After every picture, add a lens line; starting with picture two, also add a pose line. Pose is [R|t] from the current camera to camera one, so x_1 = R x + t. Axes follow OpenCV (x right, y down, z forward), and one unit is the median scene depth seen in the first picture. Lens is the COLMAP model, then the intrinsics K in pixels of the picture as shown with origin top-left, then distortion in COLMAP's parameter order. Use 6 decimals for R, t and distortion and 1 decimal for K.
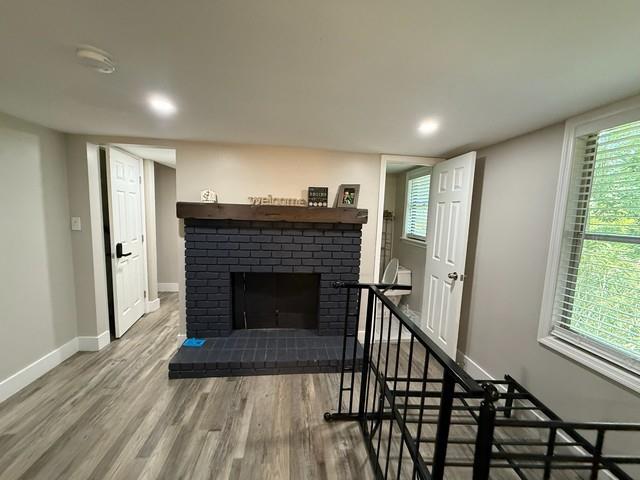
lens RADIAL K [[255.5, 0, 318.4], [0, 255.5, 239.7], [0, 0, 1]] dist [-0.000106, 0.000305]
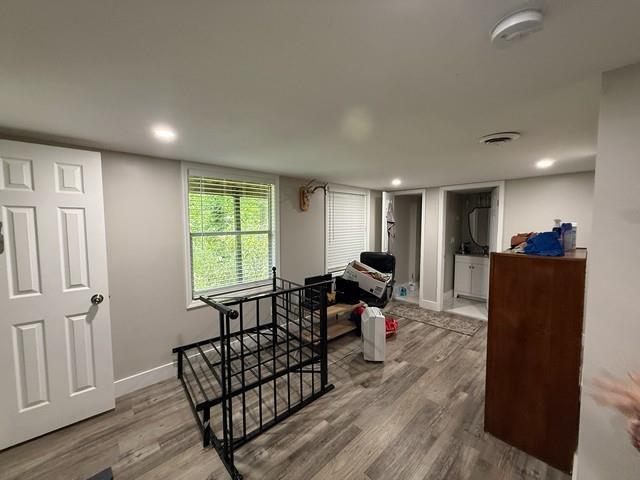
lens RADIAL K [[255.5, 0, 318.4], [0, 255.5, 239.7], [0, 0, 1]] dist [-0.000106, 0.000305]
pose [[-0.598992, -0.088888, 0.795807, -0.500514], [0.067037, 0.984765, 0.160452, -0.122606], [-0.797944, 0.149458, -0.583907, 0.835548]]
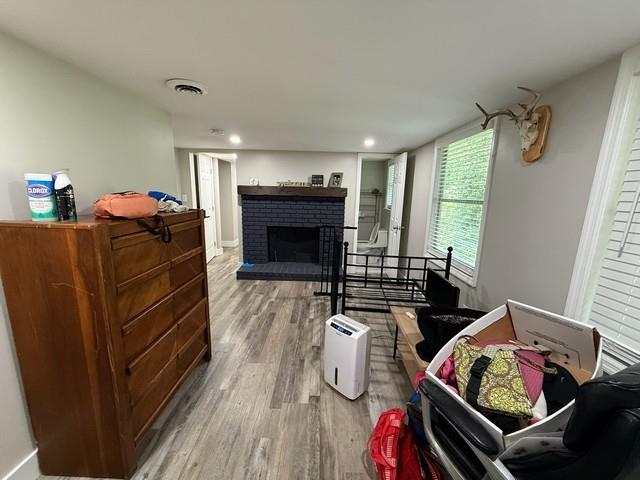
lens RADIAL K [[255.5, 0, 318.4], [0, 255.5, 239.7], [0, 0, 1]] dist [-0.000106, 0.000305]
pose [[0.992170, 0.010913, -0.124414, 0.219720], [-0.001481, 0.997133, 0.075653, 0.089464], [0.124883, -0.074876, 0.989342, -0.682151]]
